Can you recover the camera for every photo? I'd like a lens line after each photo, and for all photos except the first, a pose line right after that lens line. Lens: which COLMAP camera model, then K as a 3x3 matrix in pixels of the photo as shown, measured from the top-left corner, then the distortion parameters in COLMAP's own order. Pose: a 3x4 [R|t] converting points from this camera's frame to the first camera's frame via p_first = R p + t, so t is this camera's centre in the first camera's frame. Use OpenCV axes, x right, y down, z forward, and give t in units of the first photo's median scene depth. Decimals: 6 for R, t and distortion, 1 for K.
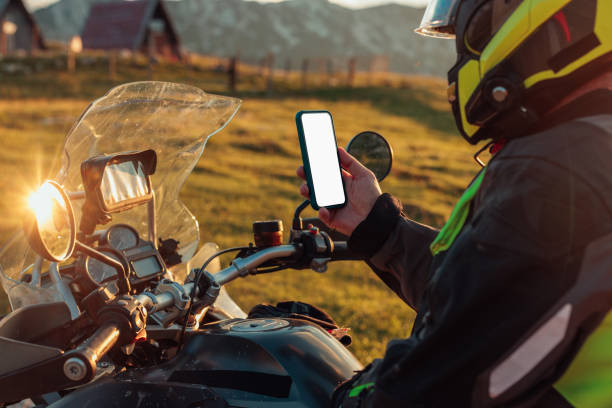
lens RADIAL K [[901.9, 0, 301.3], [0, 901.9, 198.2], [0, 0, 1]] dist [0.042528, 0.000000]
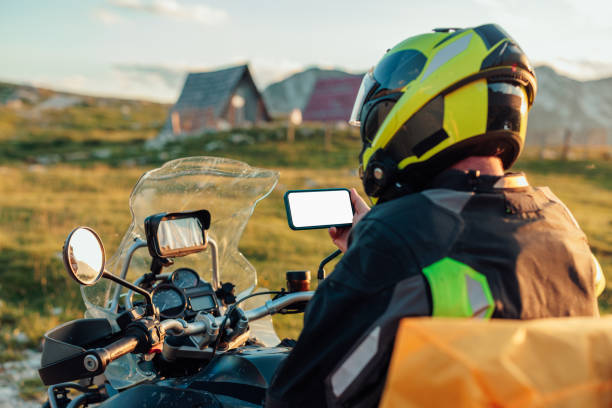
lens RADIAL K [[901.9, 0, 315.8], [0, 901.9, 216.5], [0, 0, 1]] dist [0.042528, 0.000000]
pose [[0.970693, 0.032673, -0.238091, 0.288301], [-0.046200, 0.997606, -0.051456, 0.013740], [0.235840, 0.060947, 0.969879, -0.198082]]
